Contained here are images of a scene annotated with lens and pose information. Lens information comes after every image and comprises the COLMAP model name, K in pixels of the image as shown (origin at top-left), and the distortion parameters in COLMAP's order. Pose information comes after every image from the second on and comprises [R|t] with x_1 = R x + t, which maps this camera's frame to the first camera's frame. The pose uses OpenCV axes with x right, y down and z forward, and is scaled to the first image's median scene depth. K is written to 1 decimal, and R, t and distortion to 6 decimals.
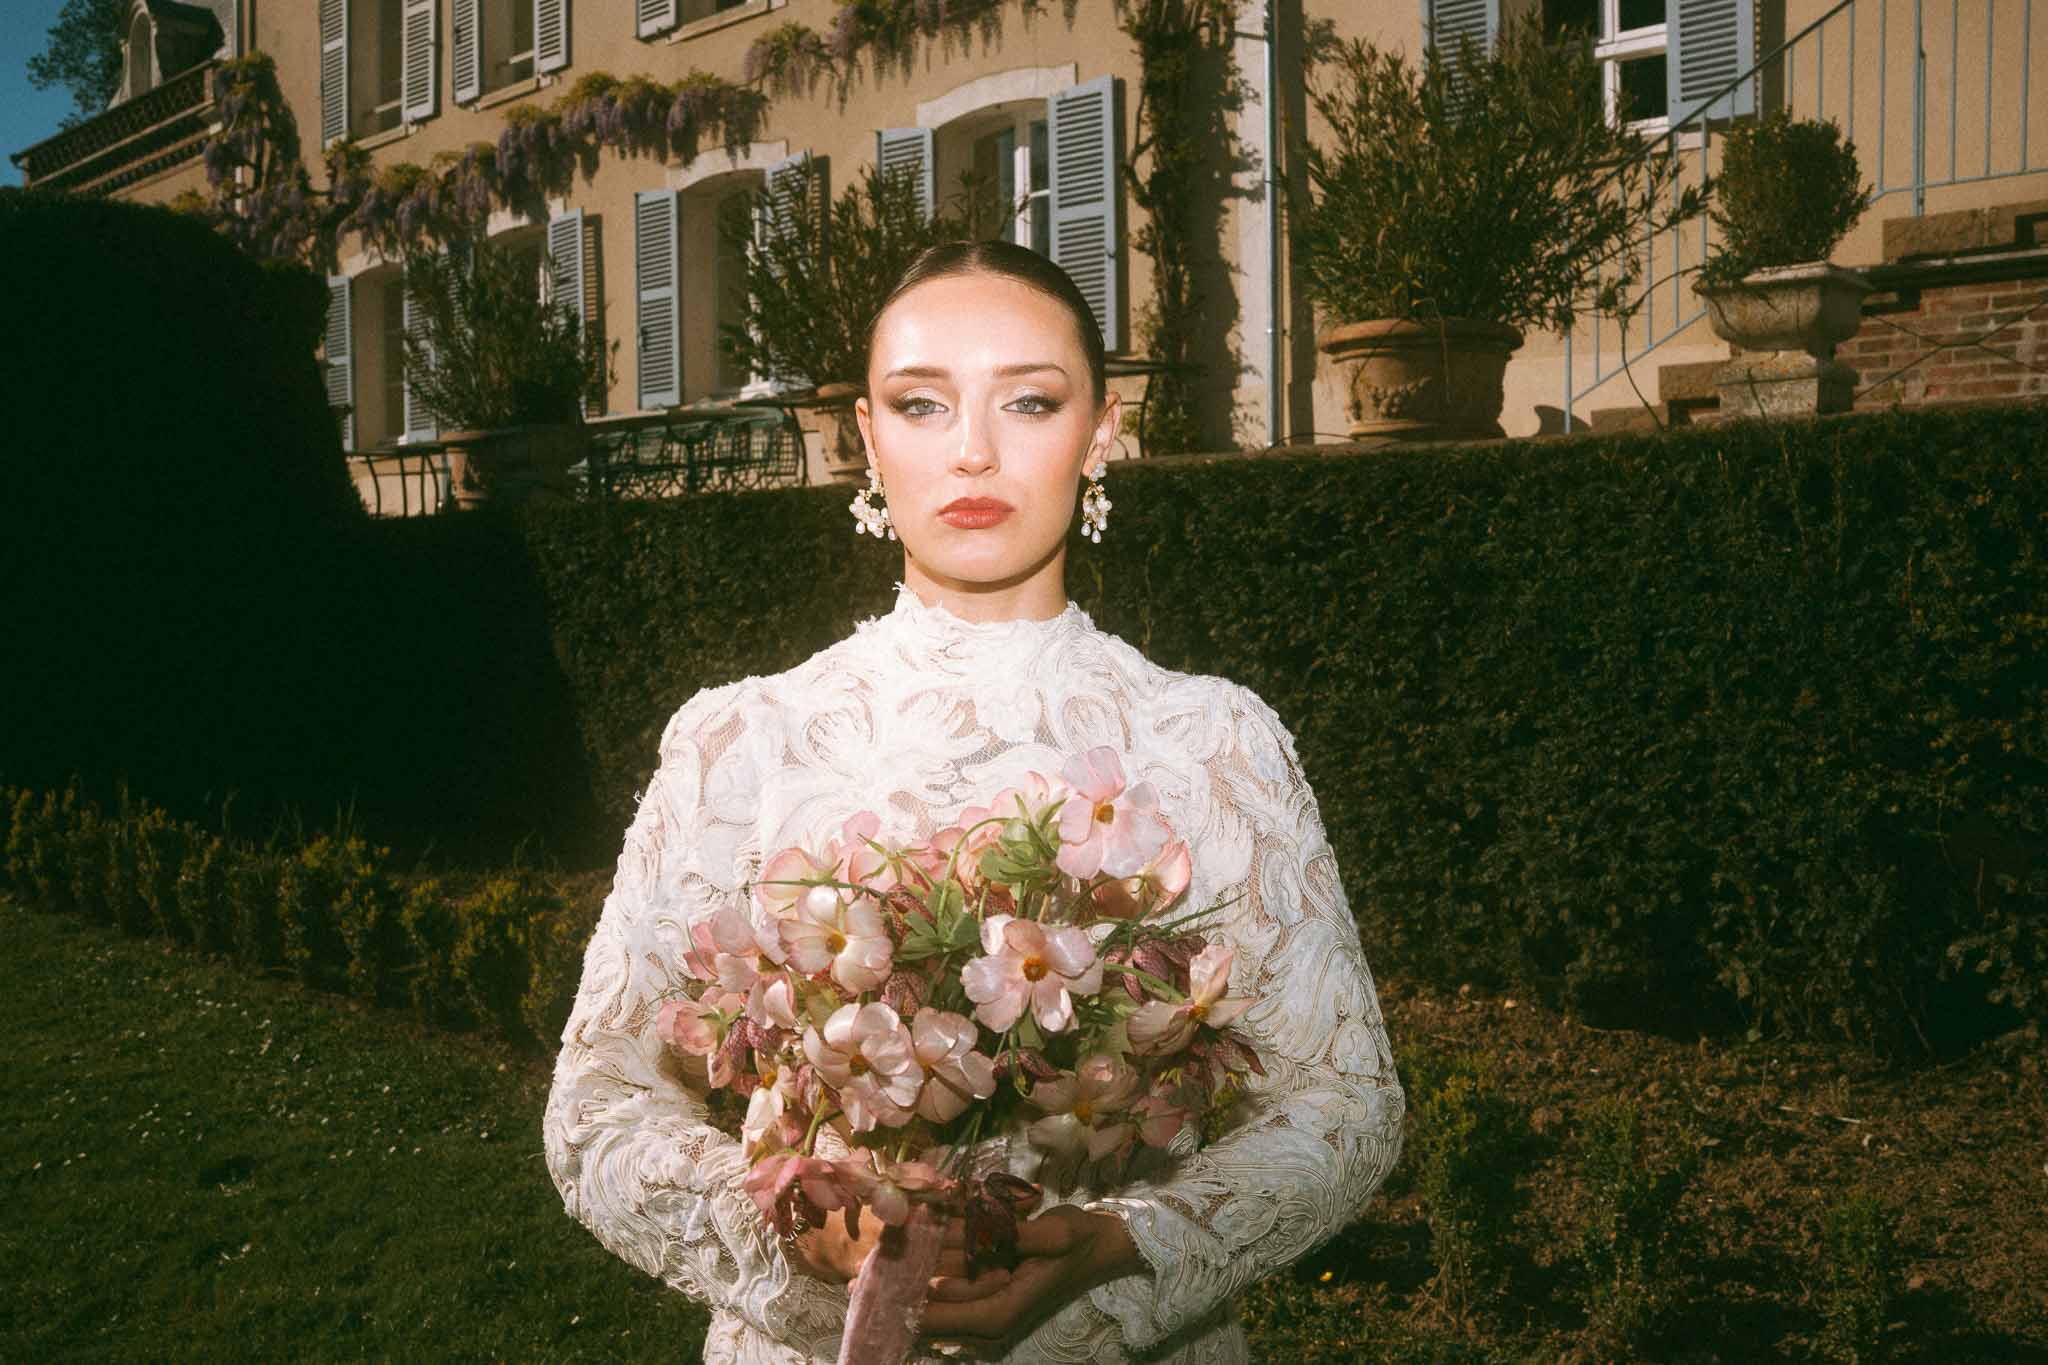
lens RADIAL K [[2048.9, 0, 1024.0], [0, 2048.9, 682.5], [0, 0, 1]] dist [-0.174094, 0.261470]
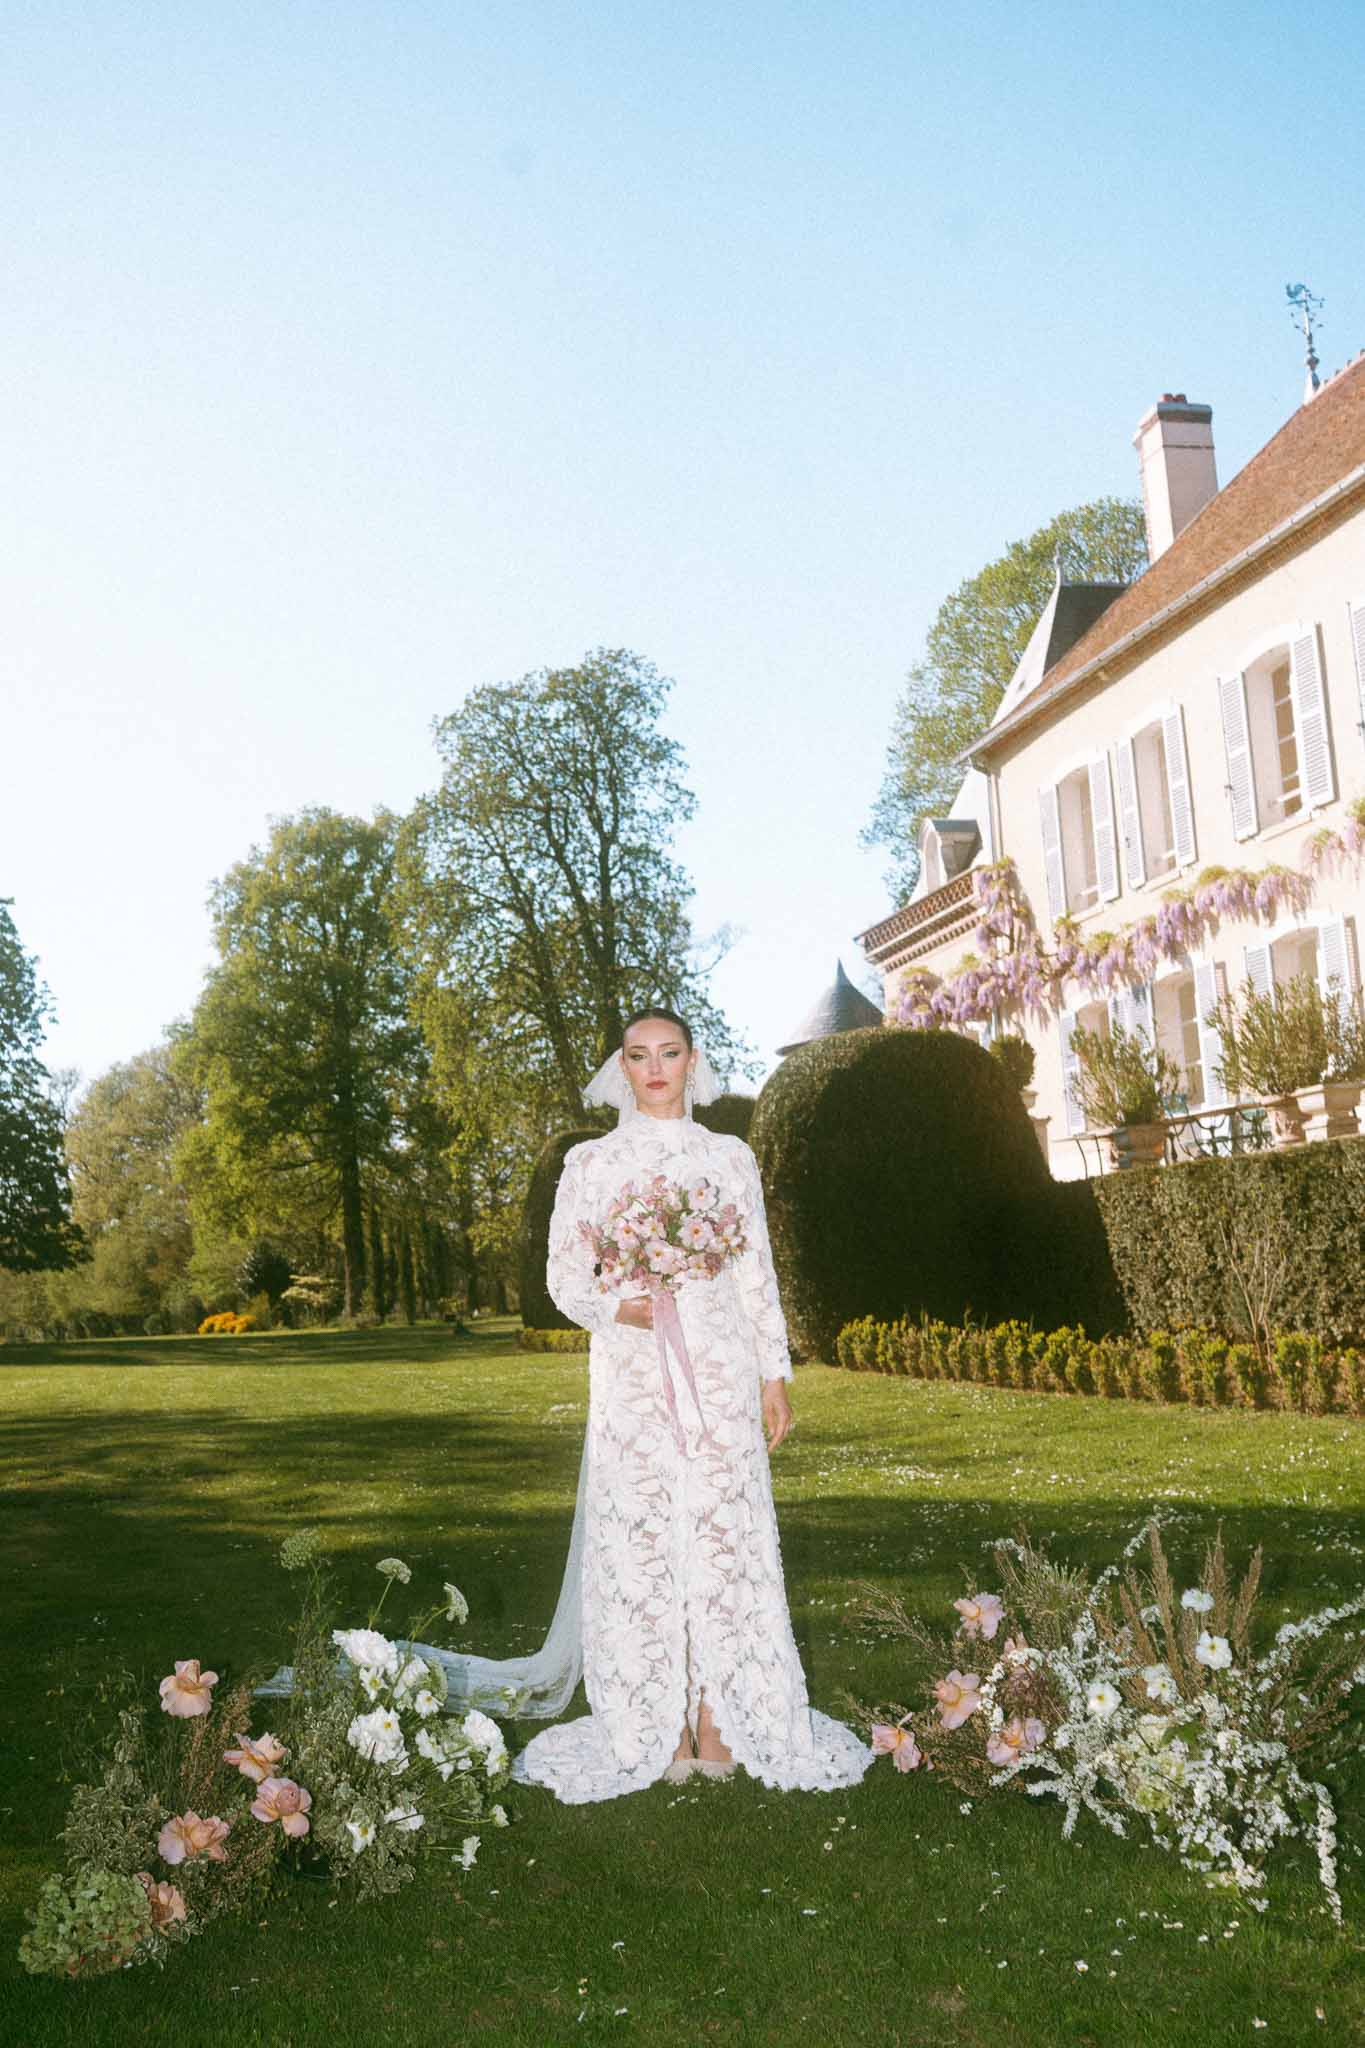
lens RADIAL K [[2048.9, 0, 682.5], [0, 2048.9, 1024.0], [0, 0, 1]] dist [-0.174094, 0.261470]
pose [[0.847570, -0.109264, -0.519313, 0.420736], [0.030444, 0.986974, -0.157972, 0.066253], [0.529809, 0.118083, 0.839856, -0.856623]]
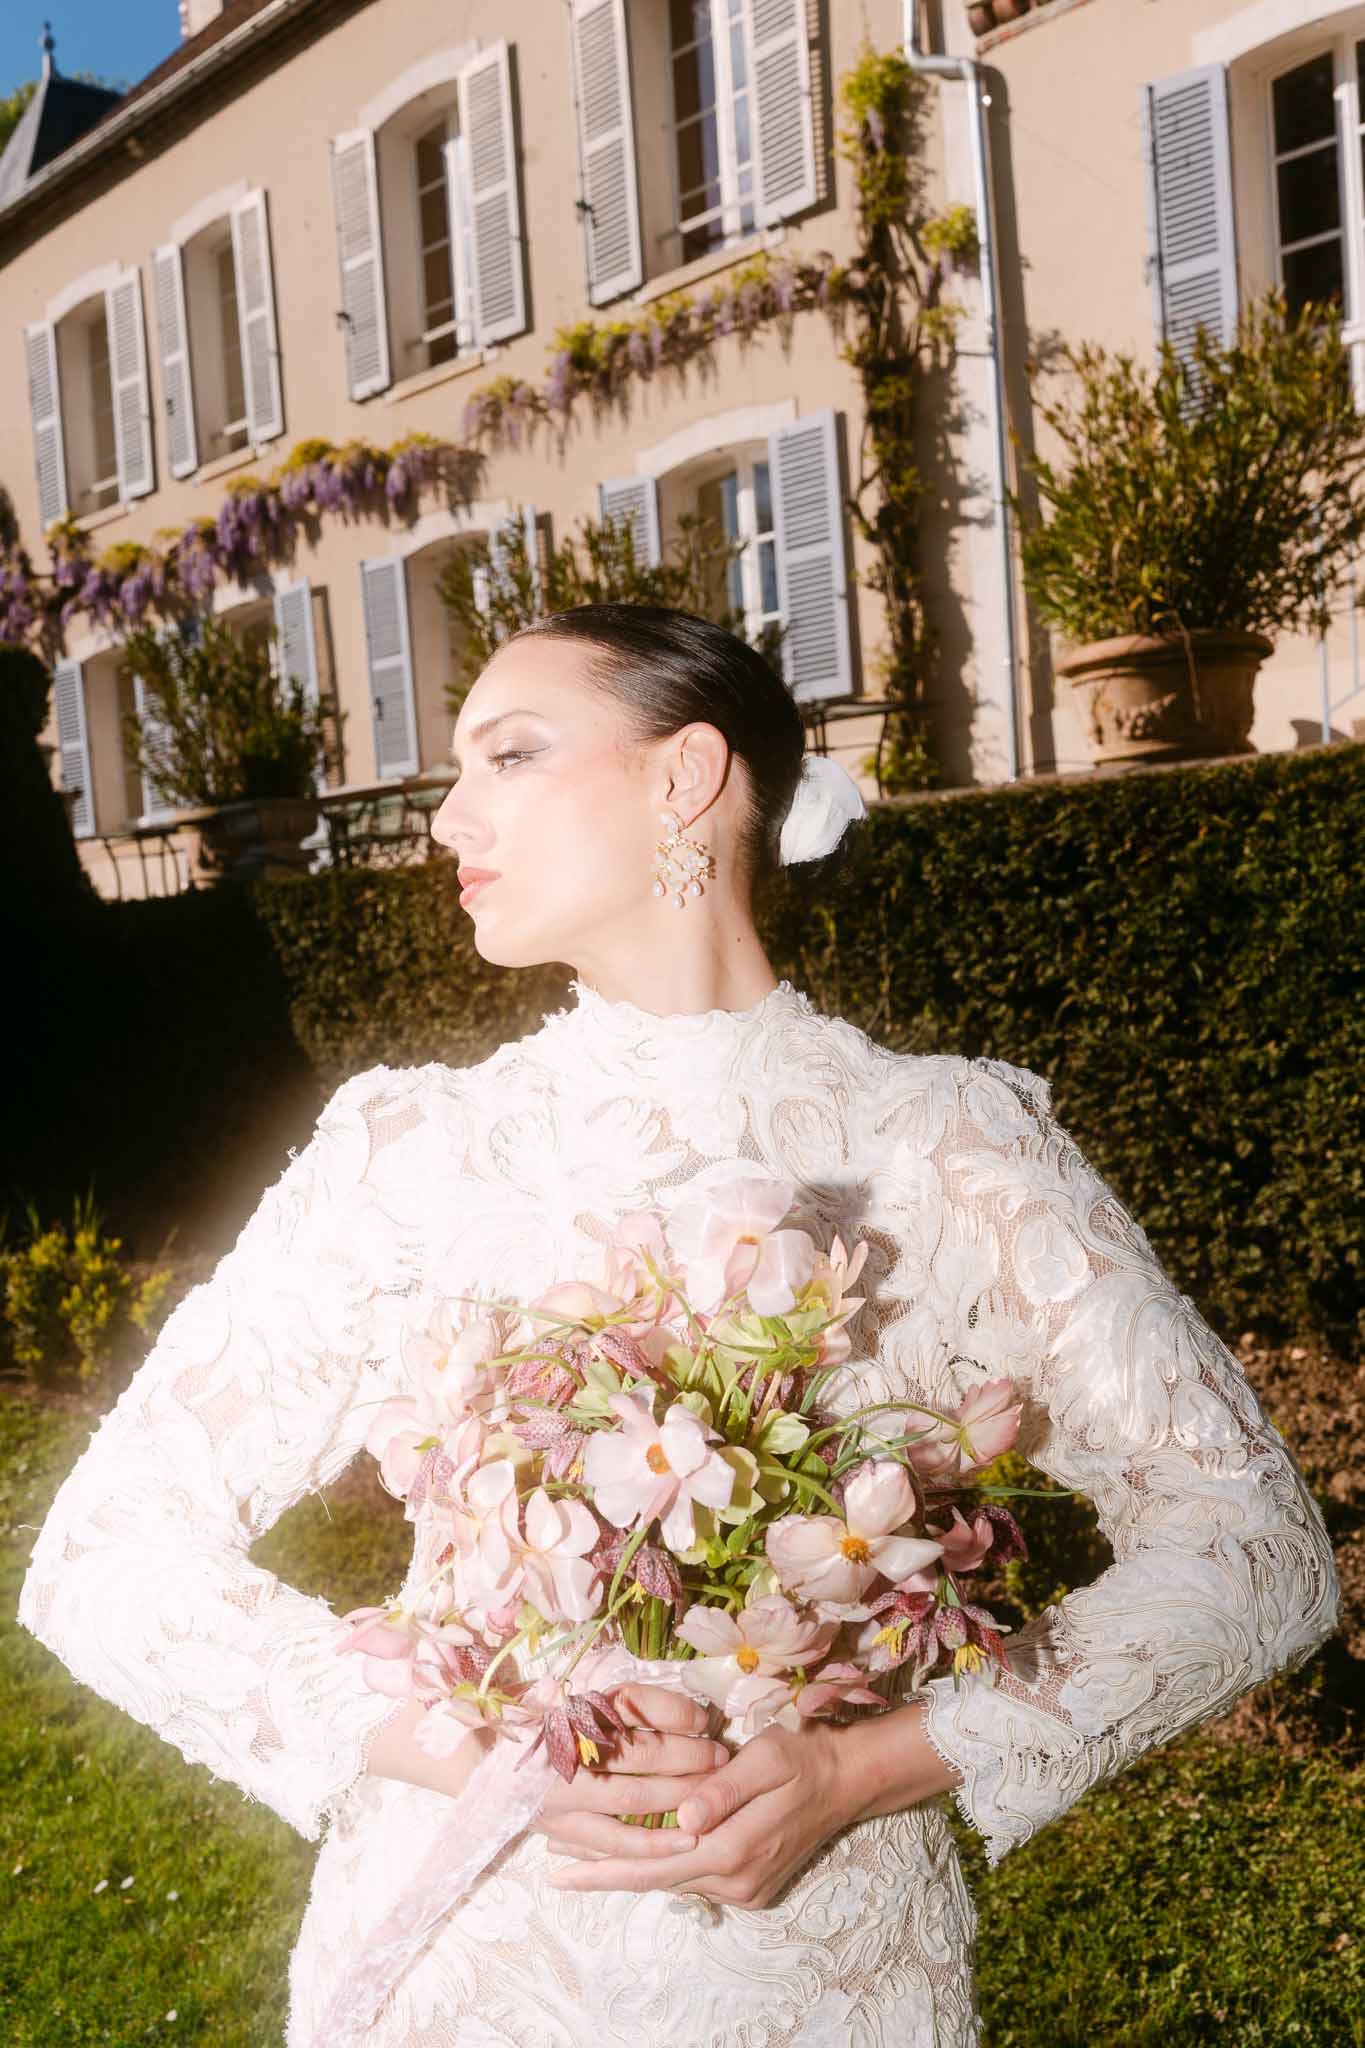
lens RADIAL K [[2016.8, 0, 682.5], [0, 2016.8, 1024.0], [0, 0, 1]] dist [0.049785, -0.009861]
pose [[0.997422, -0.051790, -0.049665, 0.006131], [0.051553, 0.998652, -0.006040, -0.001508], [0.049911, 0.003464, 0.998748, 0.027674]]
